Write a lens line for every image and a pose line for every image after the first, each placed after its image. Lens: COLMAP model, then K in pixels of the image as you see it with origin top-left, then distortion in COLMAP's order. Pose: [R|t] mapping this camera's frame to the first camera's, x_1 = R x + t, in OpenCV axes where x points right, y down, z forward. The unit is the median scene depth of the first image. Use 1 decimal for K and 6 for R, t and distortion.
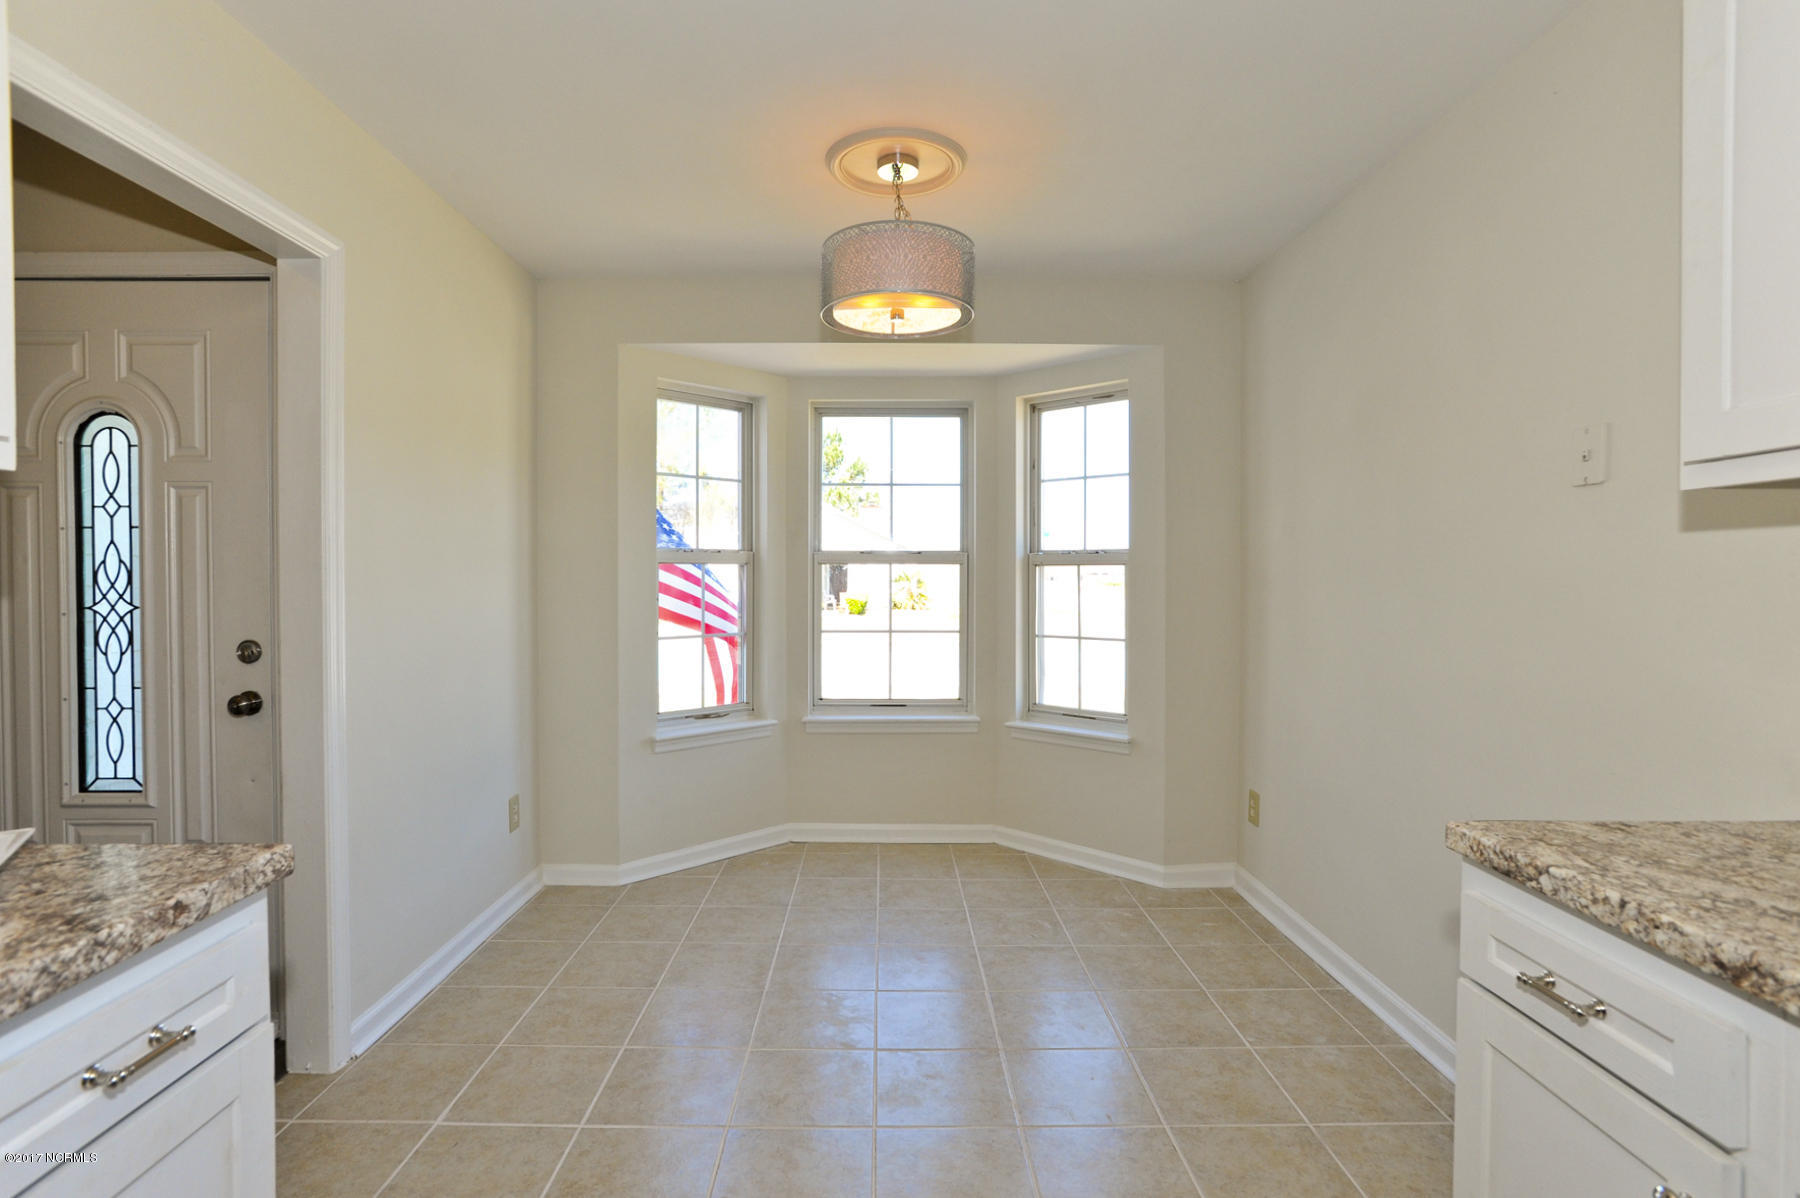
lens RADIAL K [[883.2, 0, 900.1], [0, 883.2, 593.2], [0, 0, 1]] dist [-0.043279, 0.007162]
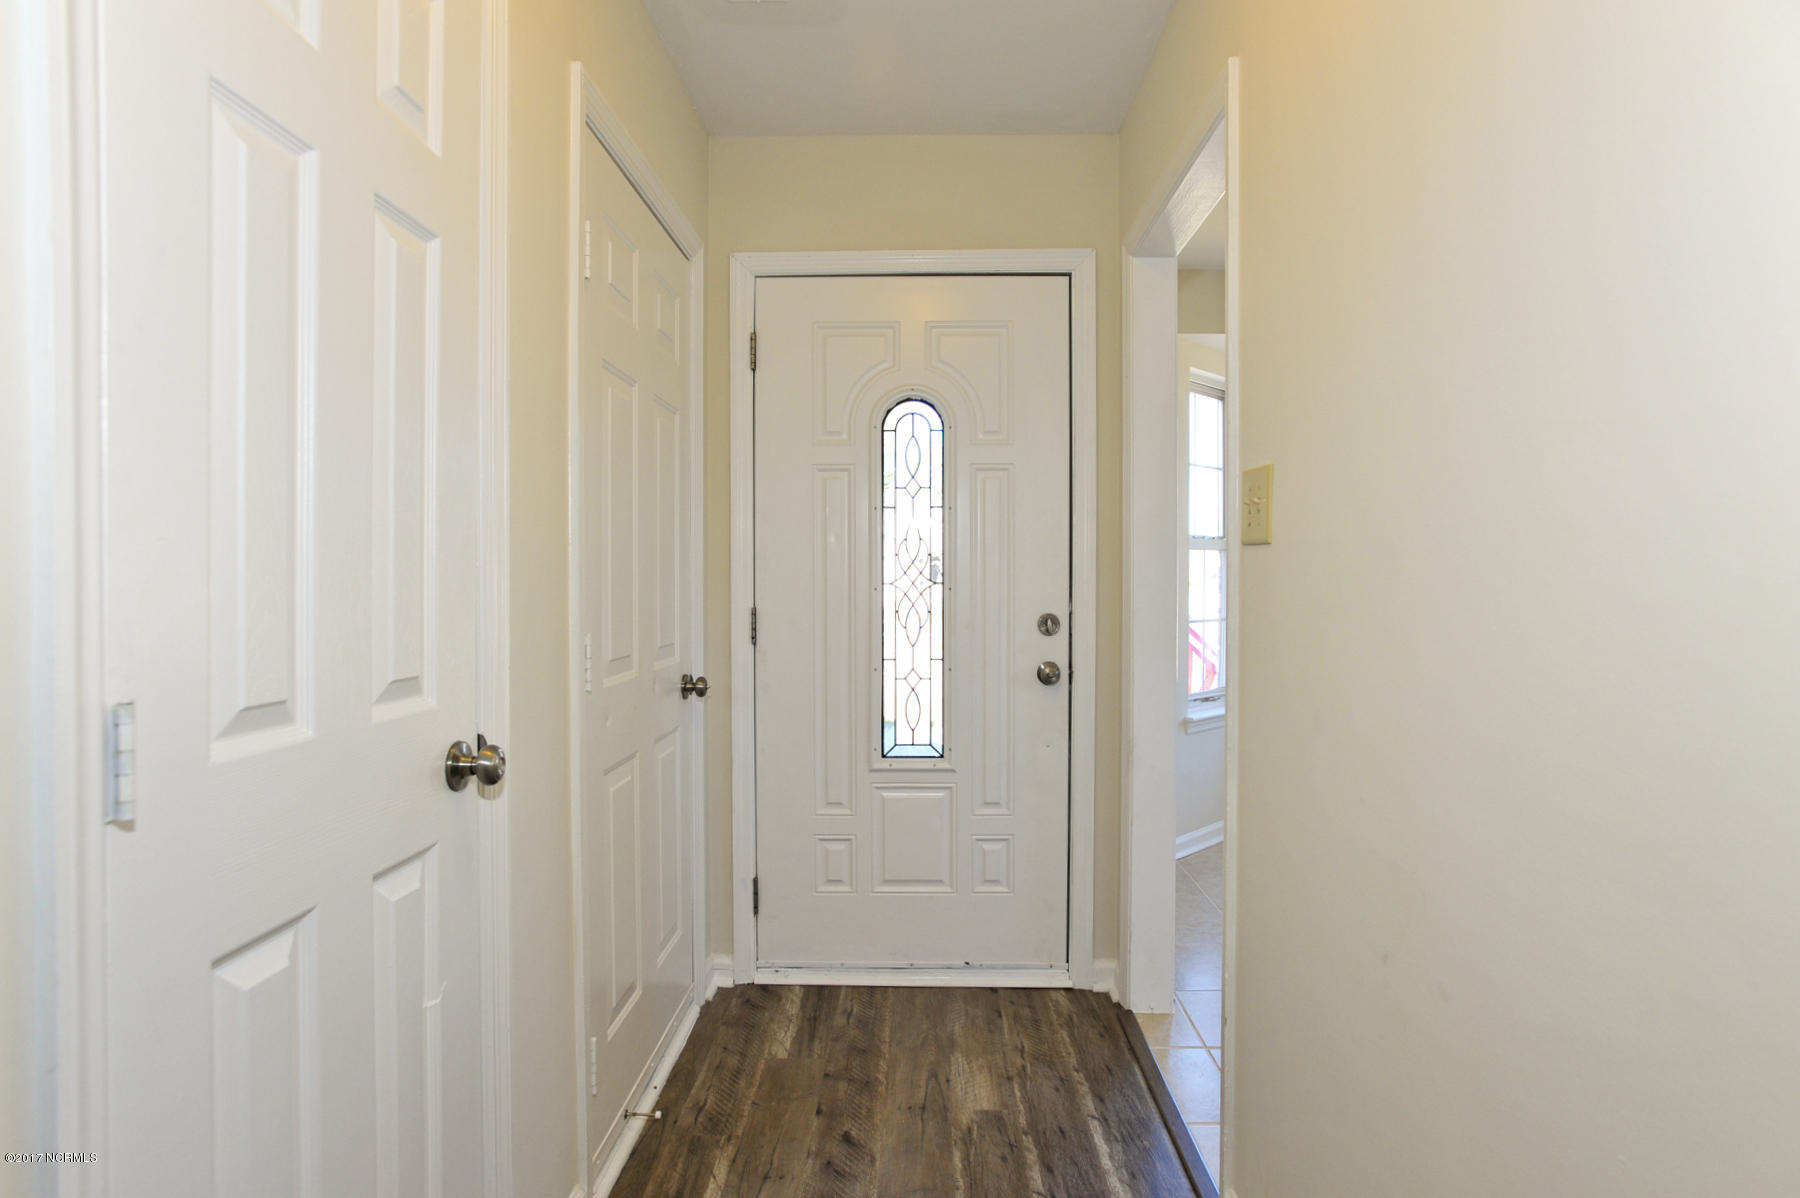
lens RADIAL K [[947.5, 0, 899.7], [0, 947.5, 590.2], [0, 0, 1]] dist [-0.002779, -0.000019]
pose [[0.998757, -0.000942, -0.049829, -0.878759], [0.000854, 0.999998, -0.001788, 0.027633], [0.049830, 0.001743, 0.998756, -0.173587]]
